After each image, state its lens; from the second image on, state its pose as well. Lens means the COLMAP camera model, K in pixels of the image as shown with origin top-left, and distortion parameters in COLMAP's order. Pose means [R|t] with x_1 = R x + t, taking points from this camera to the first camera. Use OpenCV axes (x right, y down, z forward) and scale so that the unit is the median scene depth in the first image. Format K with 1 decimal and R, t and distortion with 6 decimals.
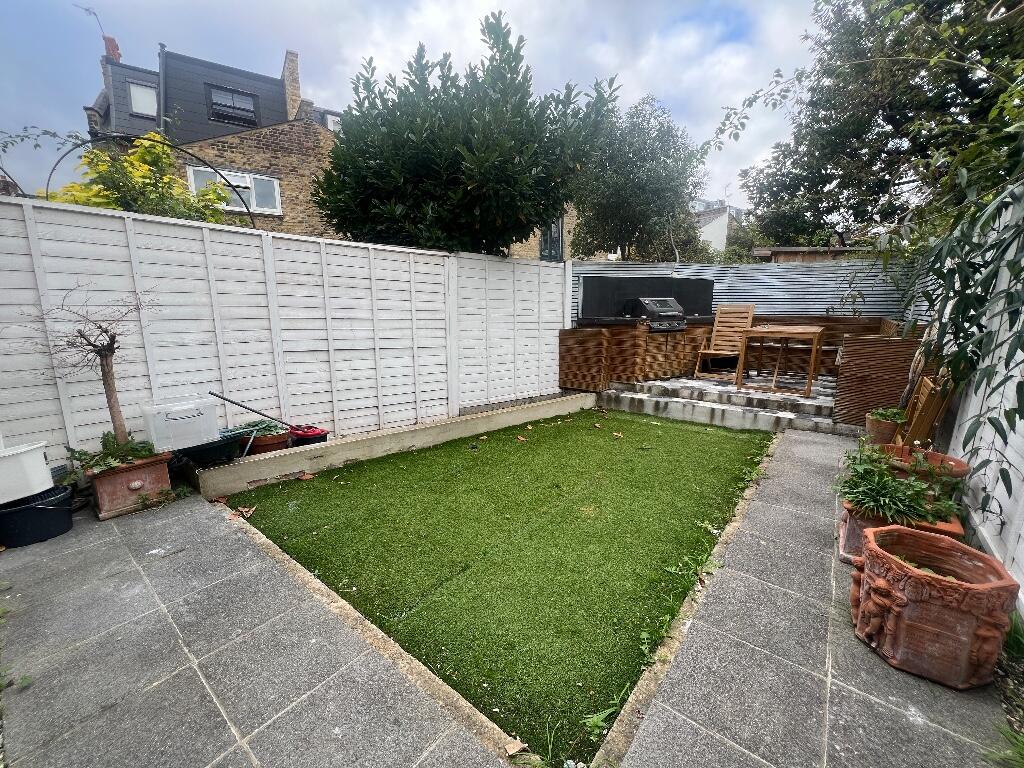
lens RADIAL K [[411.1, 0, 507.6], [0, 411.1, 384.4], [0, 0, 1]] dist [-0.002304, -0.000034]
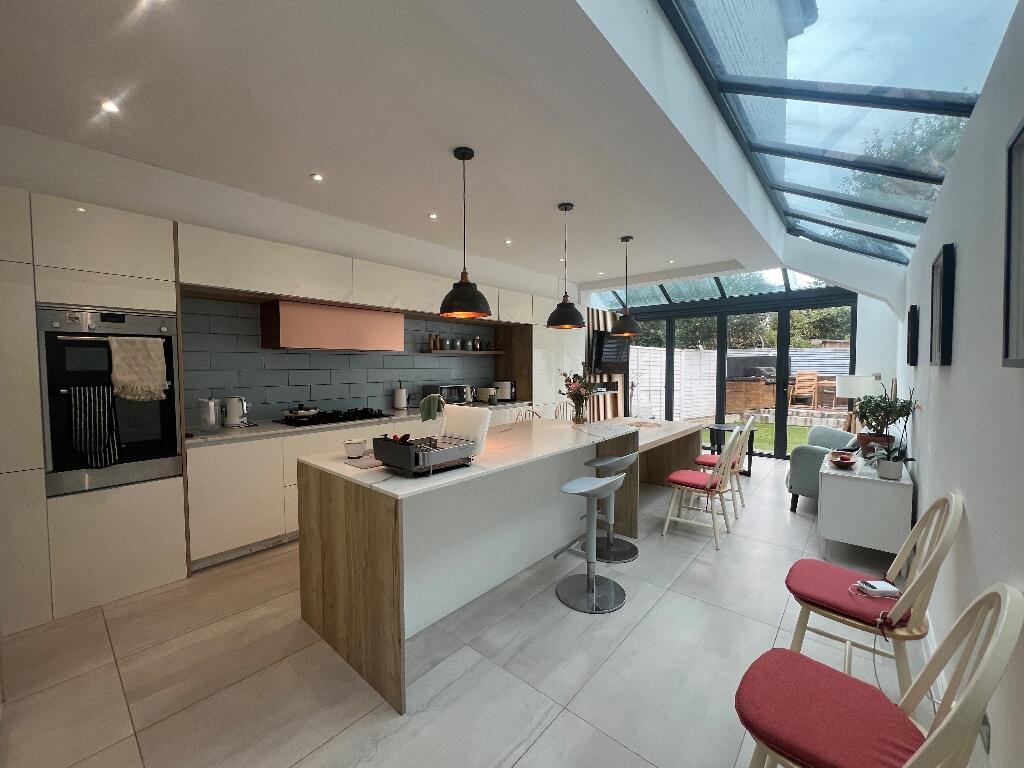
lens RADIAL K [[409.0, 0, 507.1], [0, 409.0, 382.6], [0, 0, 1]] dist [-0.006403, 0.000117]
pose [[0.998382, 0.005071, -0.056635, -0.938046], [-0.012359, 0.991557, -0.129083, 0.162751], [0.055502, 0.129574, 0.990015, -1.227086]]
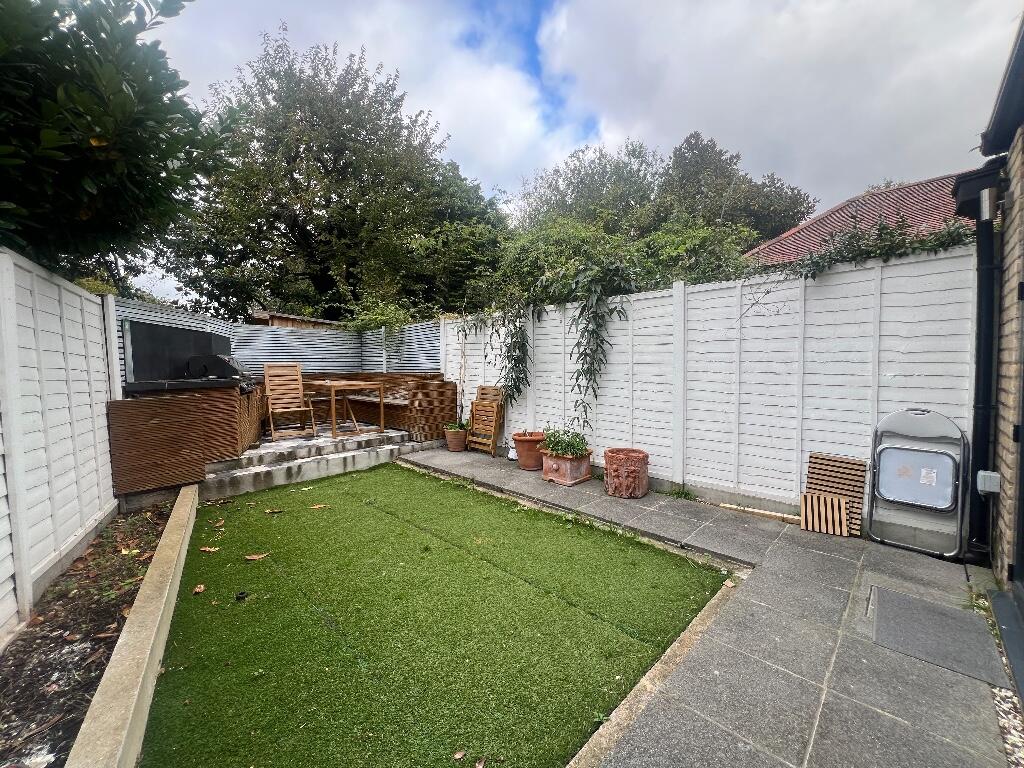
lens RADIAL K [[411.1, 0, 508.7], [0, 411.1, 386.7], [0, 0, 1]] dist [-0.002304, -0.000034]
pose [[0.110838, -0.052574, 0.992447, -0.491045], [0.197407, 0.979867, 0.029860, -0.067494], [-0.974036, 0.192606, 0.118985, 0.405621]]
